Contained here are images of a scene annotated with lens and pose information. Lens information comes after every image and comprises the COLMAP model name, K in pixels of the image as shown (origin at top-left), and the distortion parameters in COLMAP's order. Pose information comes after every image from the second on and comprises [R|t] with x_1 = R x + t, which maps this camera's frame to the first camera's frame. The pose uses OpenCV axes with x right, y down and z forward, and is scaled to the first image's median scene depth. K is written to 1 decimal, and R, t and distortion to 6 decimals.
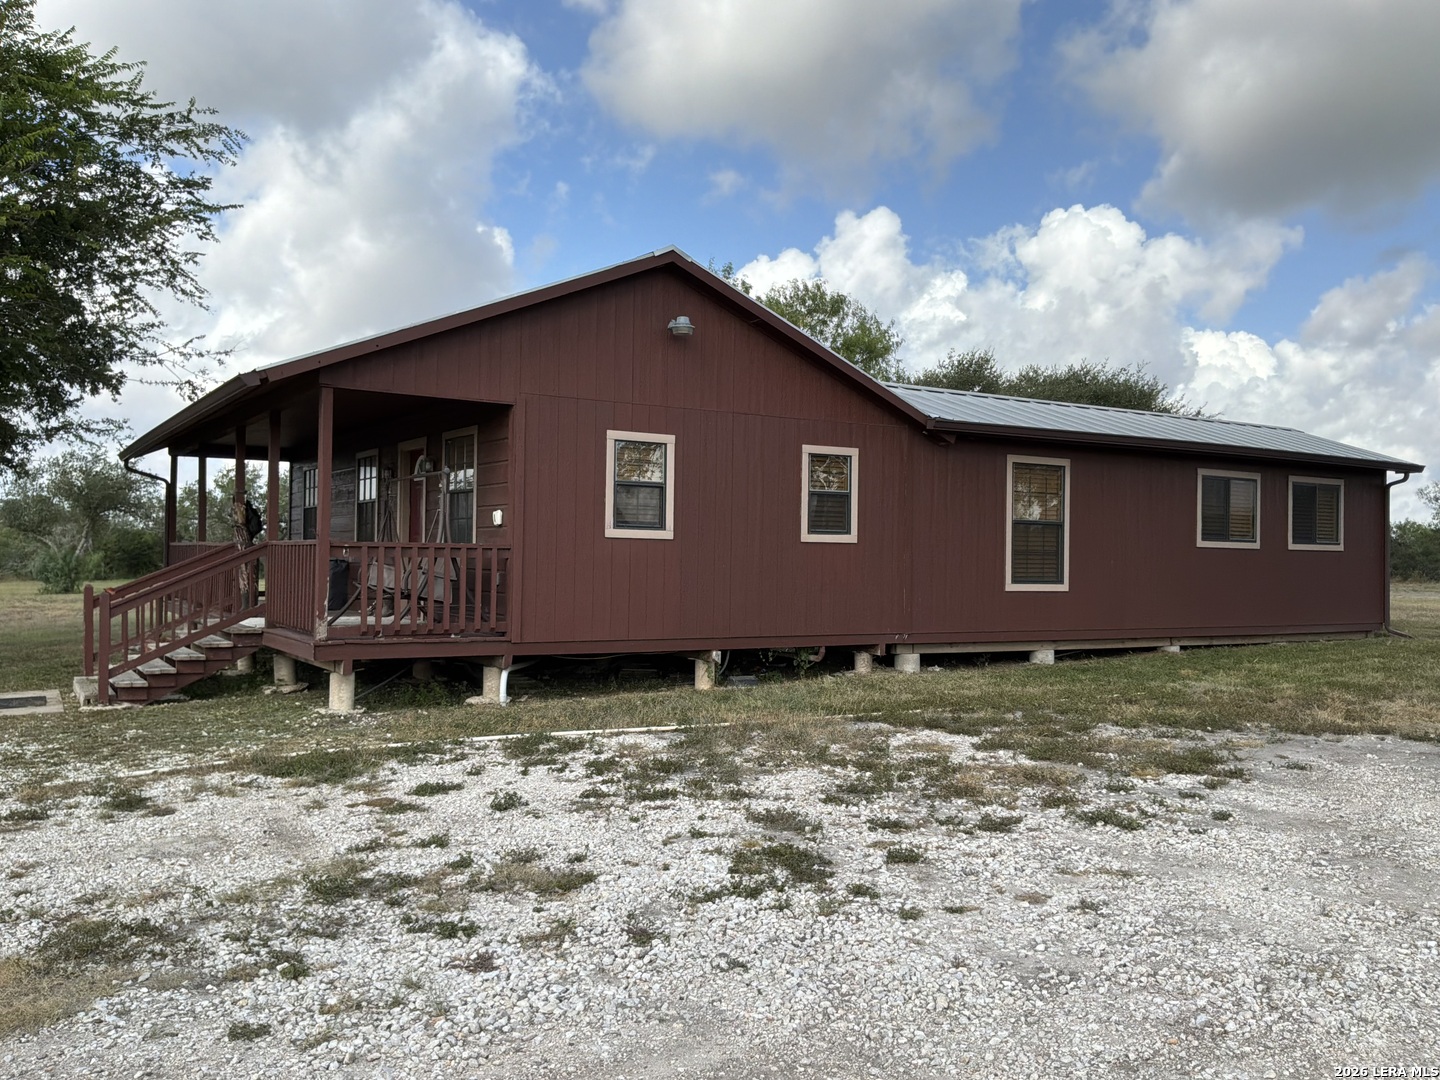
lens RADIAL K [[1218.8, 0, 720.0], [0, 1218.8, 540.0], [0, 0, 1]] dist [0.006550, -0.000616]
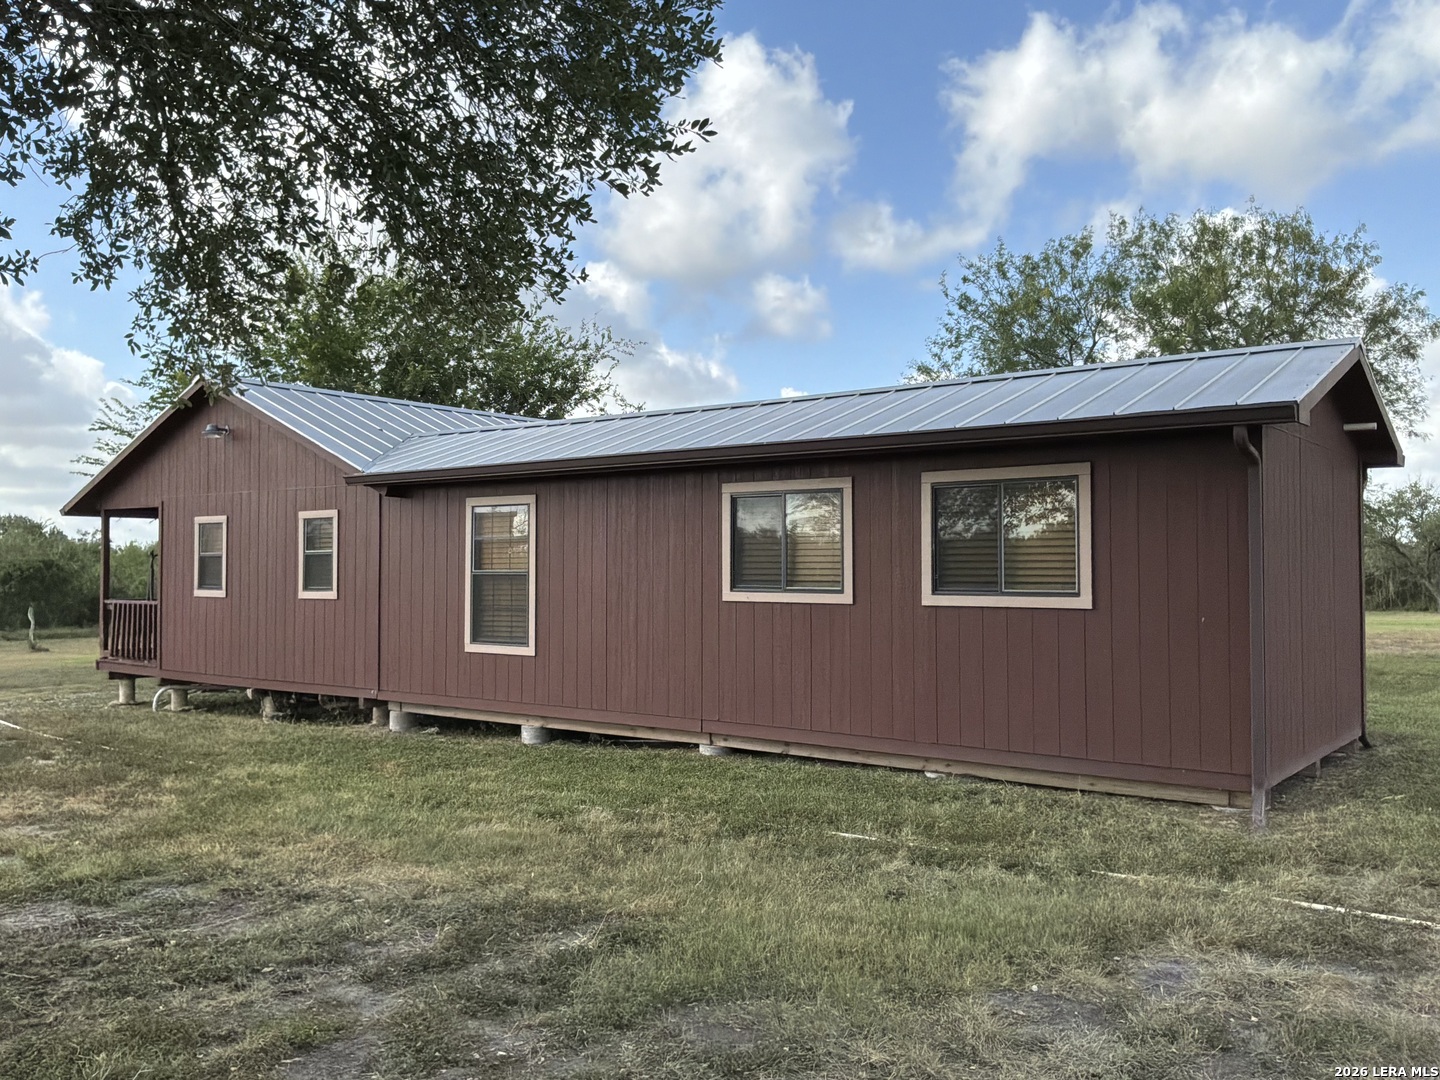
lens RADIAL K [[1218.8, 0, 720.0], [0, 1218.8, 540.0], [0, 0, 1]] dist [0.006550, -0.000616]
pose [[0.384489, -0.045428, -0.922011, 1.077677], [0.009382, 0.998929, -0.045306, 0.002820], [0.923082, 0.008769, 0.384503, 0.795021]]
